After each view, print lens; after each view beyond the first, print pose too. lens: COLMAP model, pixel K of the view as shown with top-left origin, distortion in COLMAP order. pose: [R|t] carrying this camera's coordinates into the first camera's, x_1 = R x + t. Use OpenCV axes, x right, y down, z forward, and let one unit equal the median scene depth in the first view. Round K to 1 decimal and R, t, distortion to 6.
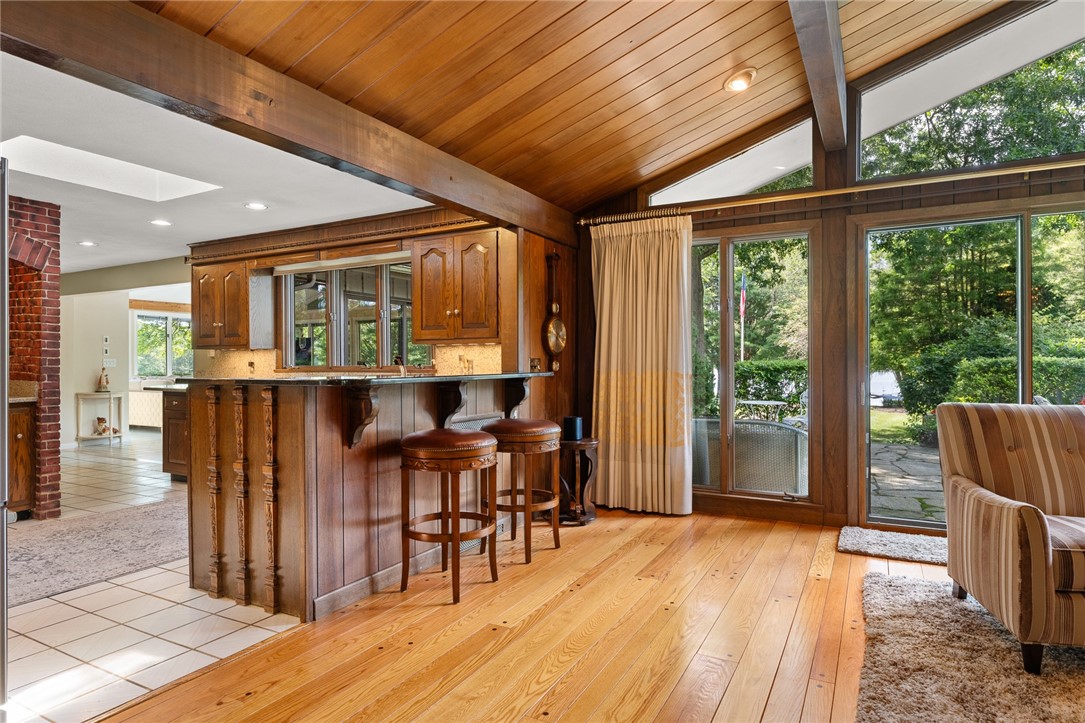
lens RADIAL K [[624.0, 0, 540.3], [0, 624.0, 362.2], [0, 0, 1]] dist [0.000084, -0.002232]
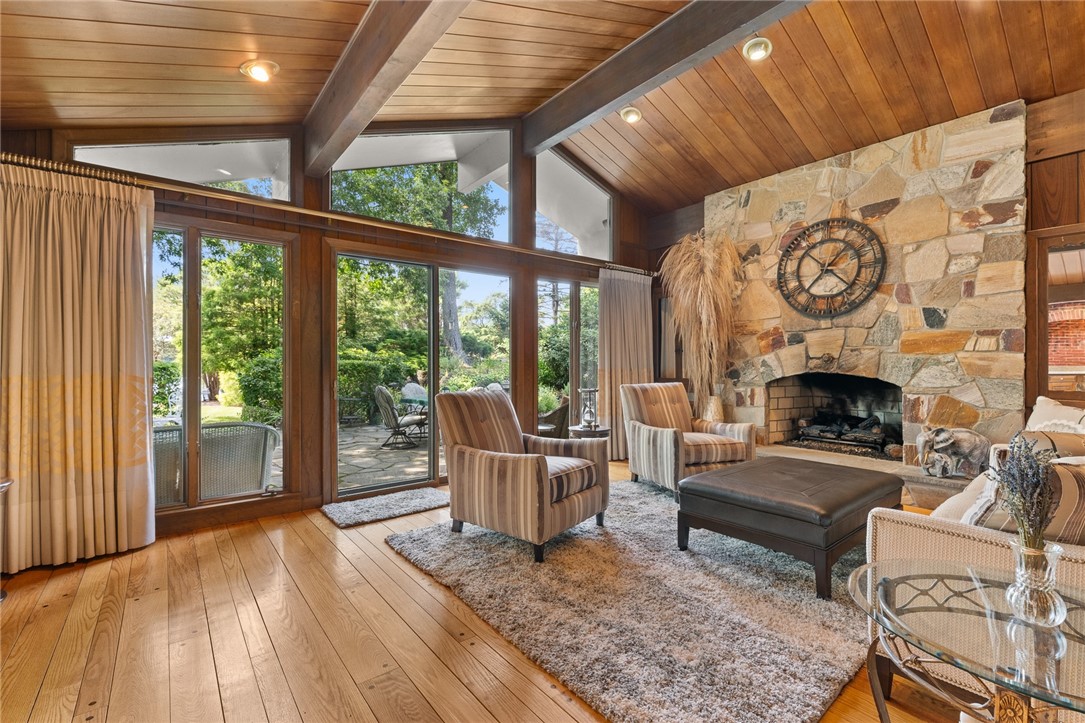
lens RADIAL K [[476.3, 0, 546.6], [0, 476.3, 361.3], [0, 0, 1]] dist [-0.001136, 0.000137]
pose [[0.388015, 0.004514, 0.921642, -0.160926], [0.000592, 0.999987, -0.005147, 0.001057], [-0.921653, 0.002542, 0.388007, 0.274899]]
